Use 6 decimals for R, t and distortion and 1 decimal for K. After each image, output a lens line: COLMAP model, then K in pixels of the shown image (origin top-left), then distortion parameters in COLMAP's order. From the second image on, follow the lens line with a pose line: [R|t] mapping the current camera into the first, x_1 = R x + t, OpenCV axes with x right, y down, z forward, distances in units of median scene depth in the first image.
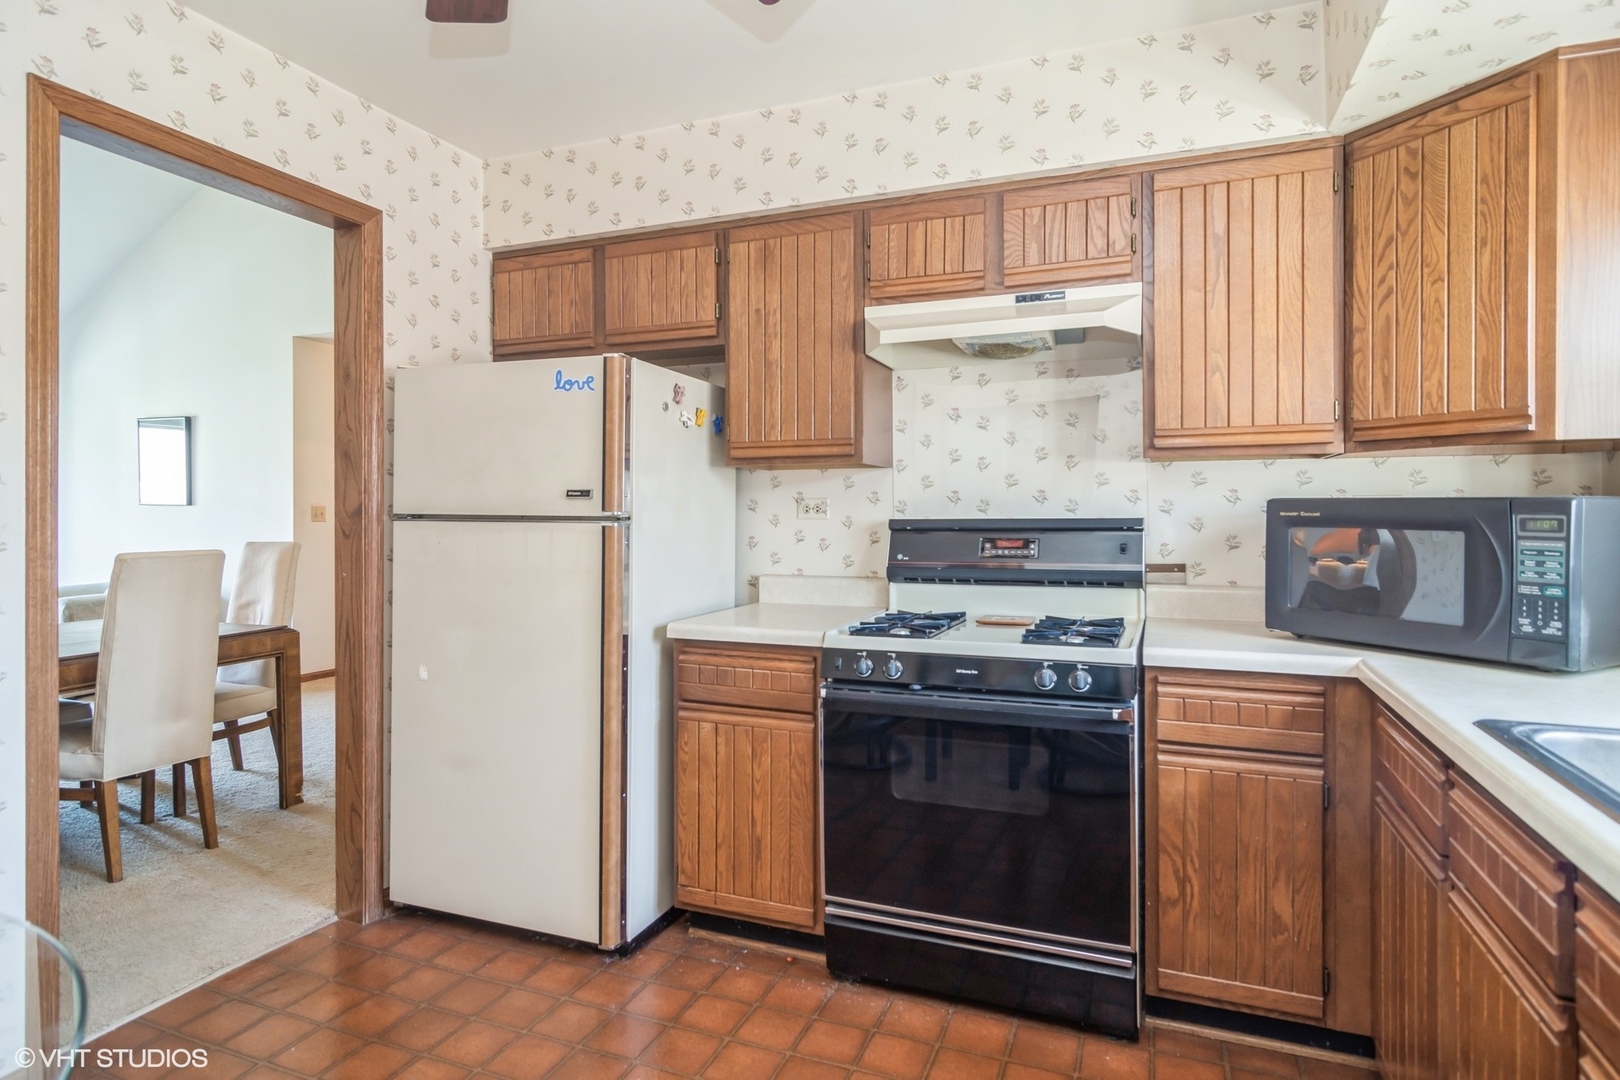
lens RADIAL K [[881.8, 0, 808.0], [0, 881.8, 527.1], [0, 0, 1]] dist [-0.001316, -0.000302]
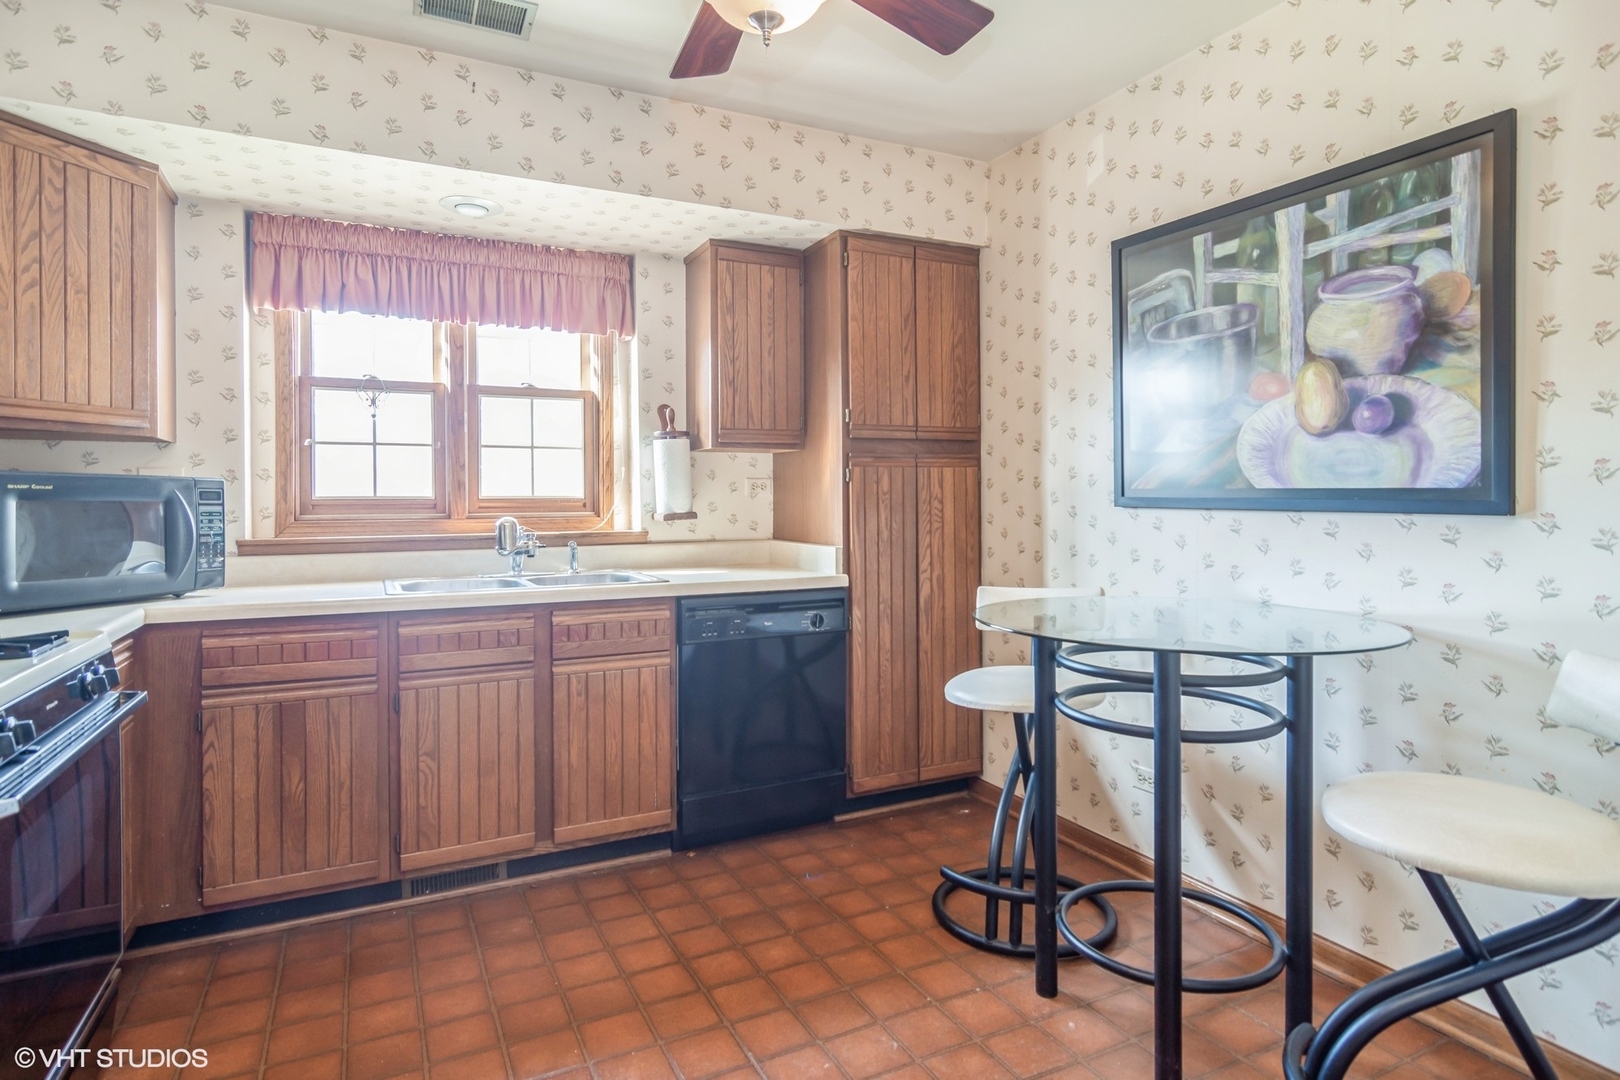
lens RADIAL K [[881.8, 0, 808.8], [0, 881.8, 494.5], [0, 0, 1]] dist [-0.001316, -0.000302]
pose [[-0.735922, 0.003938, 0.677055, -0.914200], [0.013734, 0.999864, 0.009112, -0.003999], [-0.676927, 0.016005, -0.735876, 1.366506]]
